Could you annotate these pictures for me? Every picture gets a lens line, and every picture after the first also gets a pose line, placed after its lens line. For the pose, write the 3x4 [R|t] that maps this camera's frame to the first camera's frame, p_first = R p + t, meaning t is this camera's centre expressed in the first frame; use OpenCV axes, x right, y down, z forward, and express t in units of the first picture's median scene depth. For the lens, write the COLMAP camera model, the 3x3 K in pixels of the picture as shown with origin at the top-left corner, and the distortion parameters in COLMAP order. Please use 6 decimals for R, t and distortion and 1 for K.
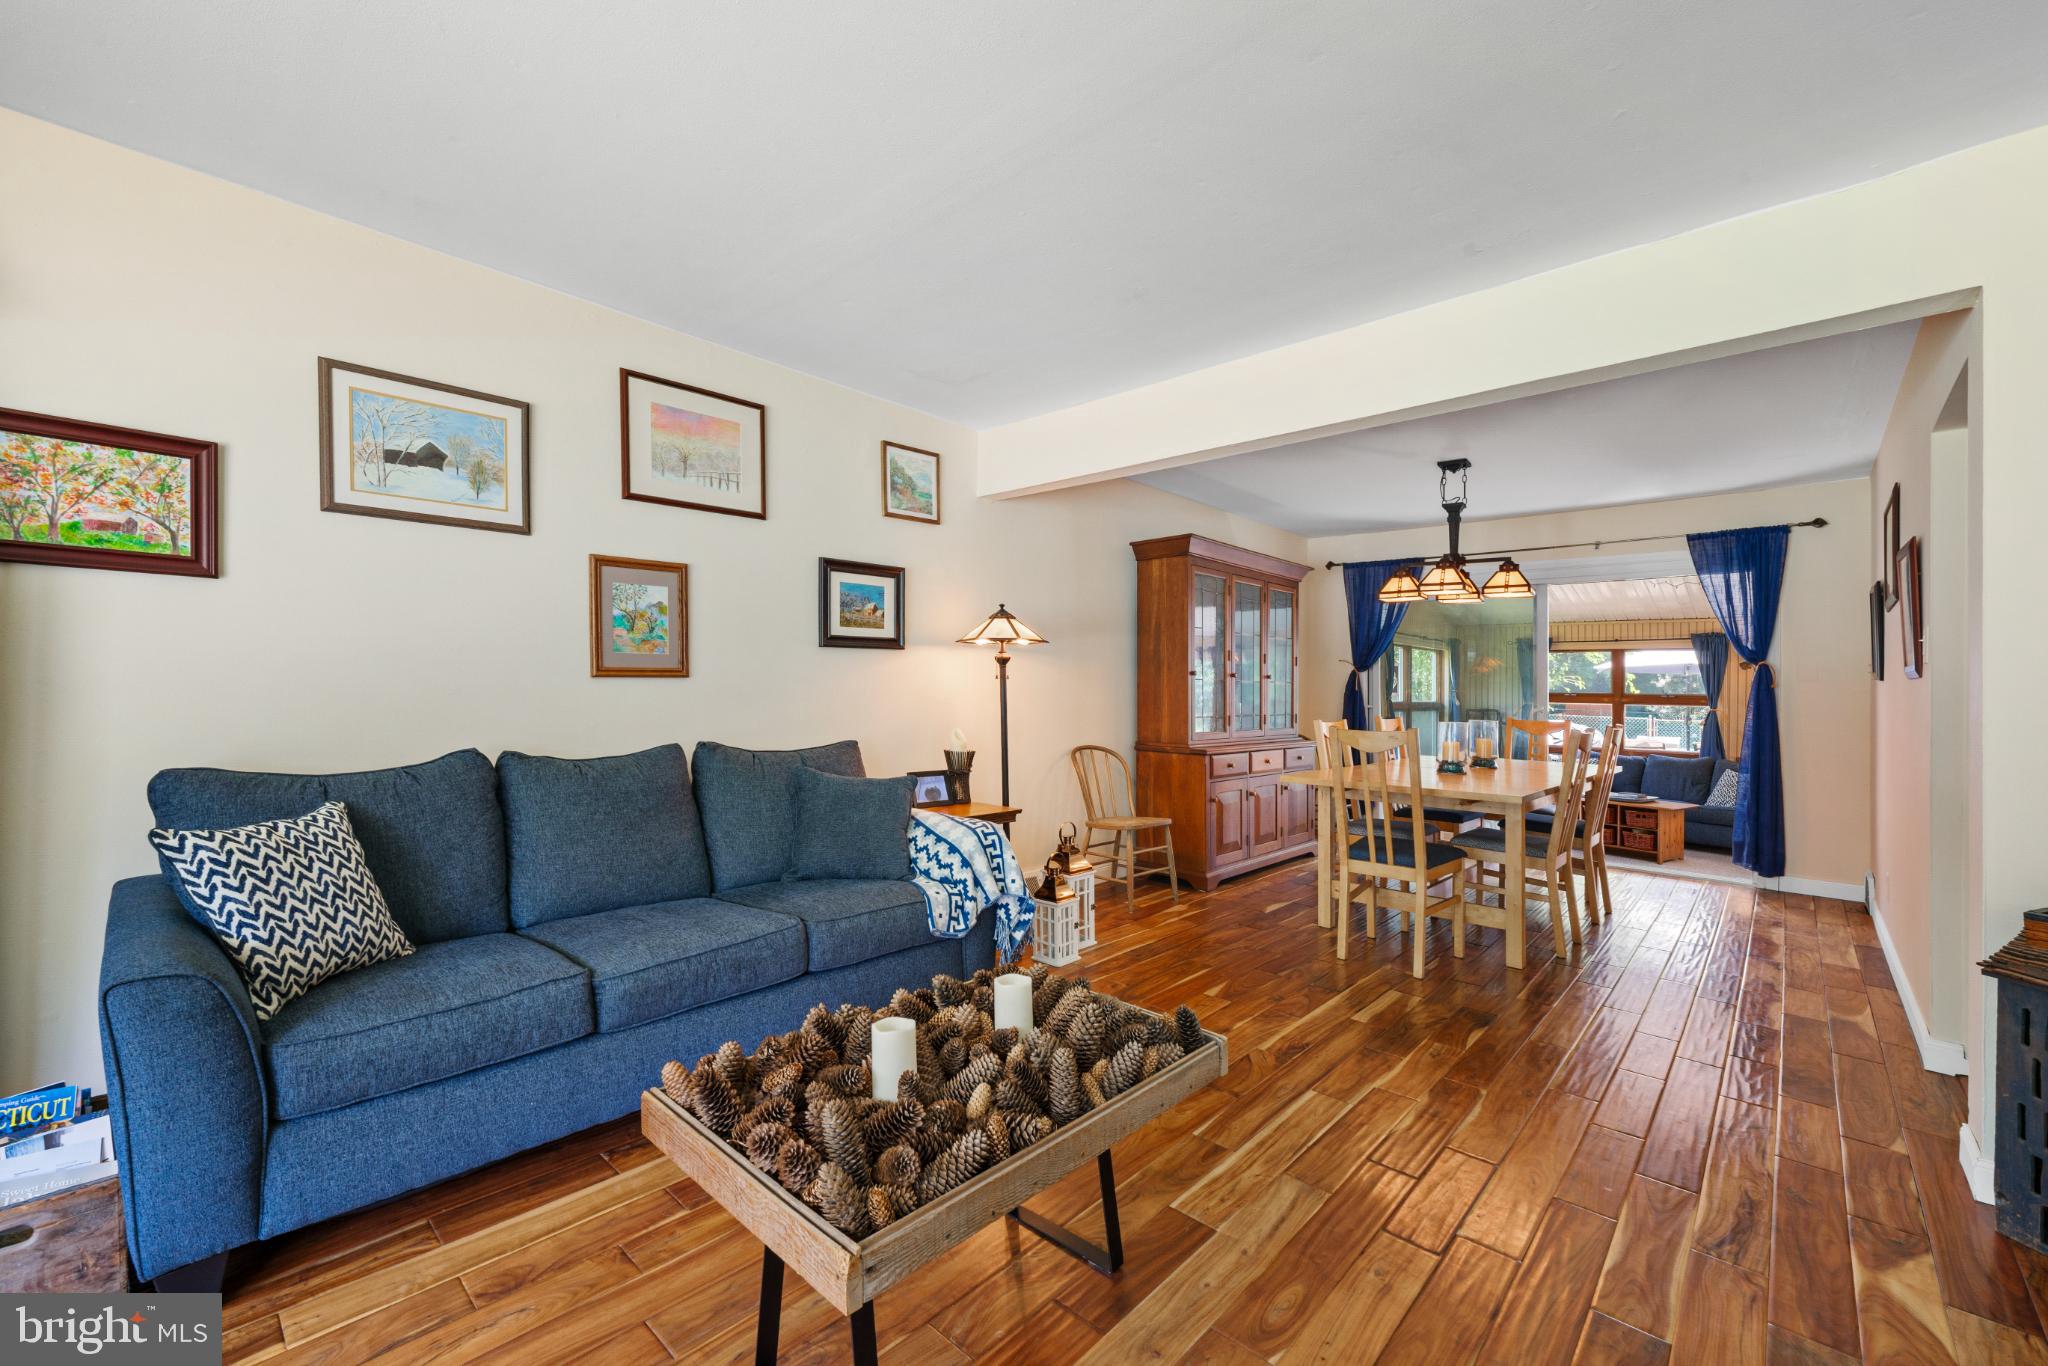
lens RADIAL K [[837.9, 0, 1024.0], [0, 837.9, 683.0], [0, 0, 1]] dist [-0.000529, -0.000078]
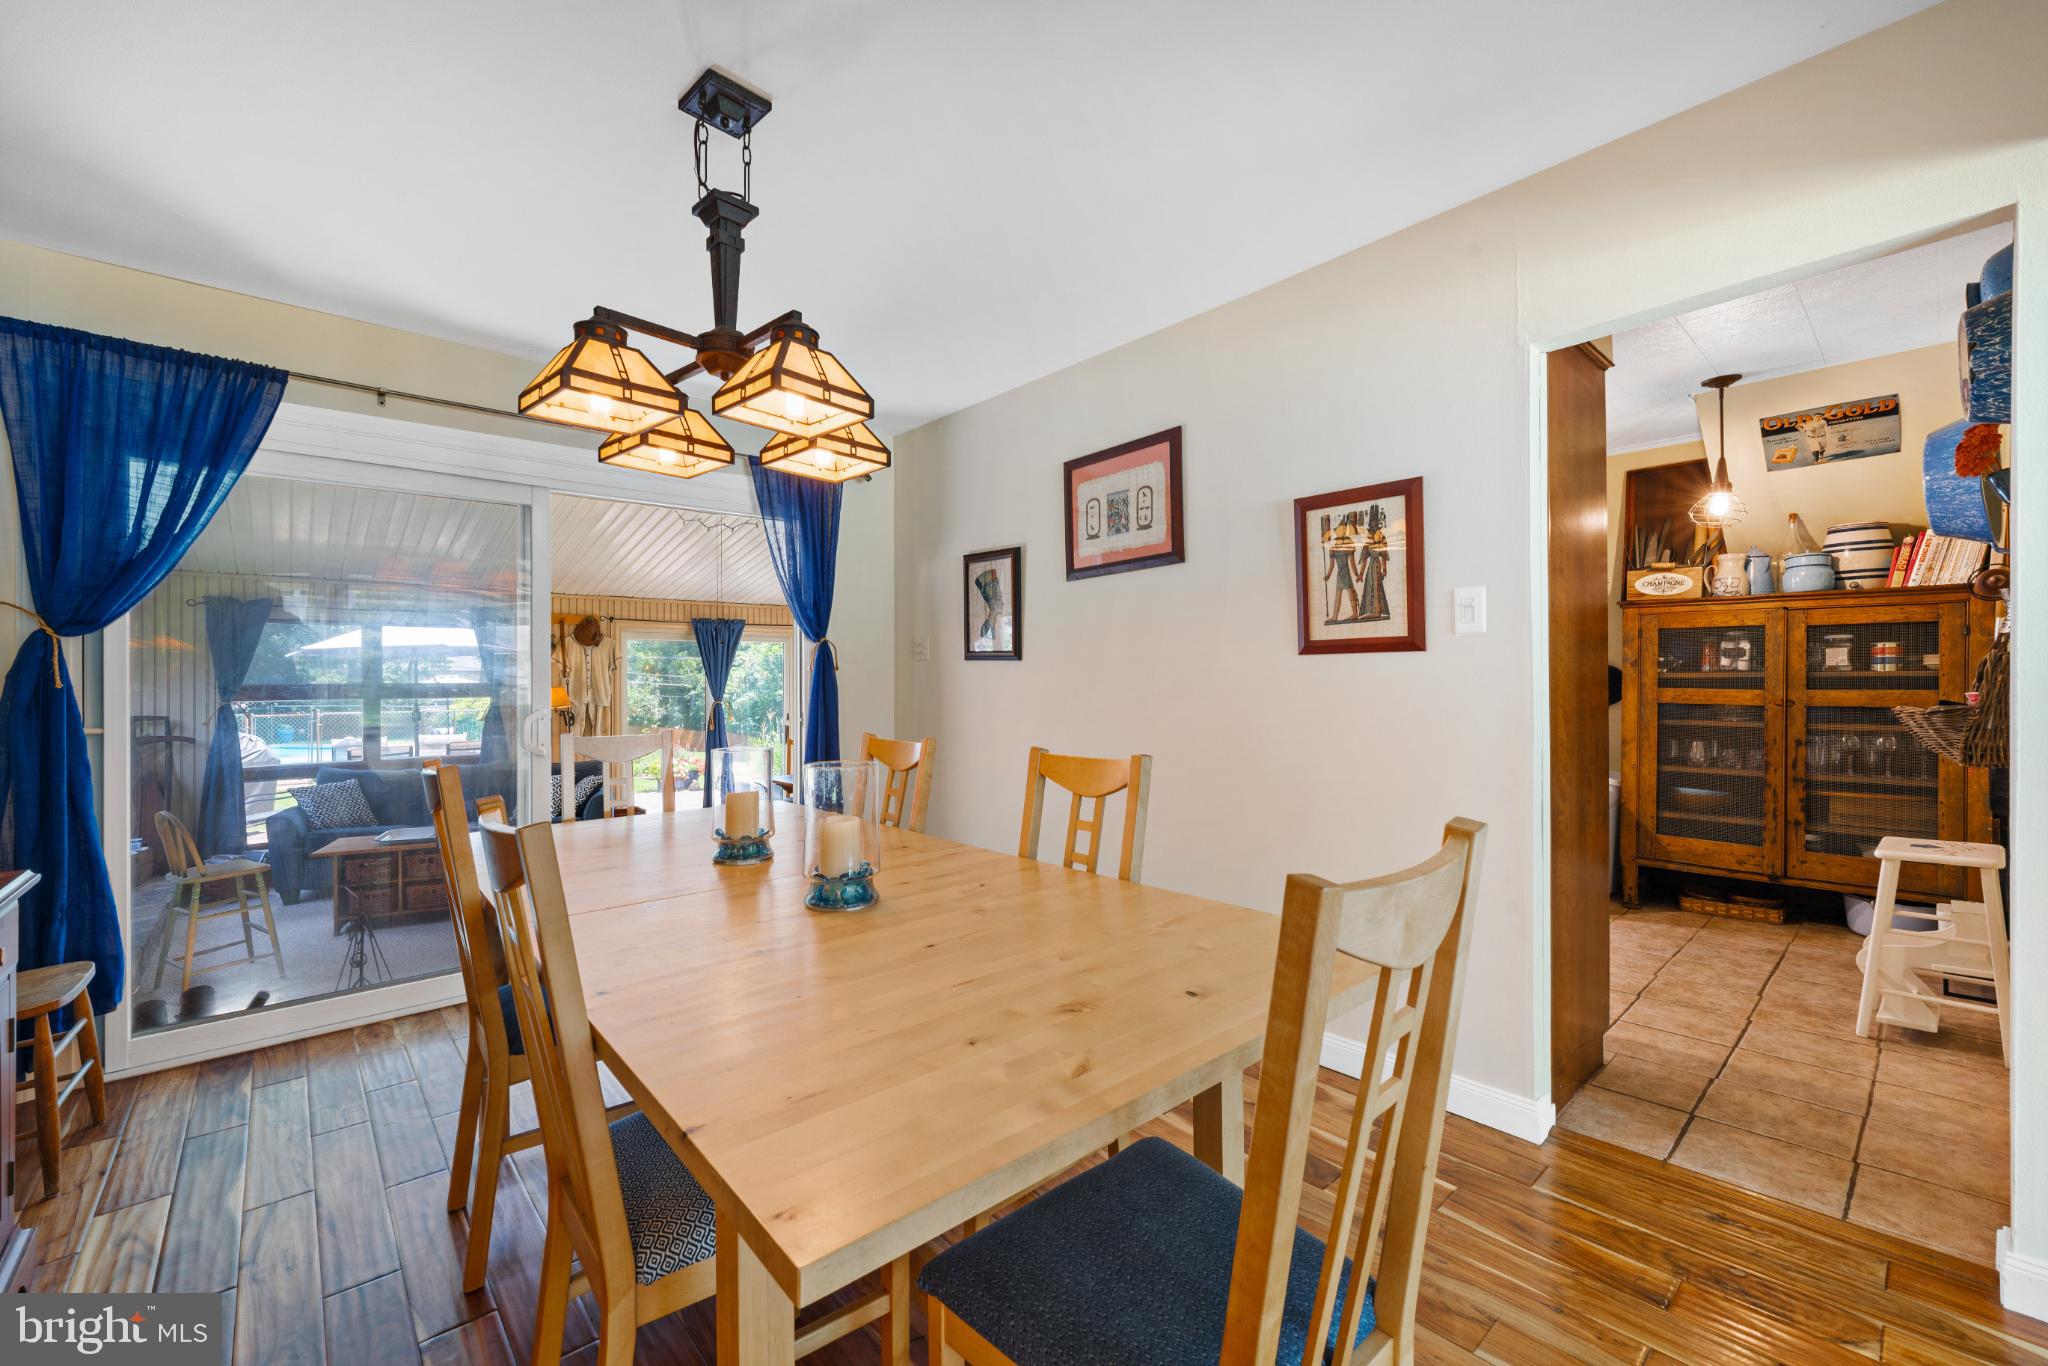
lens RADIAL K [[837.9, 0, 1024.0], [0, 837.9, 683.0], [0, 0, 1]] dist [-0.000529, -0.000078]
pose [[0.087237, -0.013675, 0.996094, 0.116032], [0.004109, 0.999902, 0.013367, 0.003448], [-0.996179, 0.002927, 0.087285, 0.721554]]
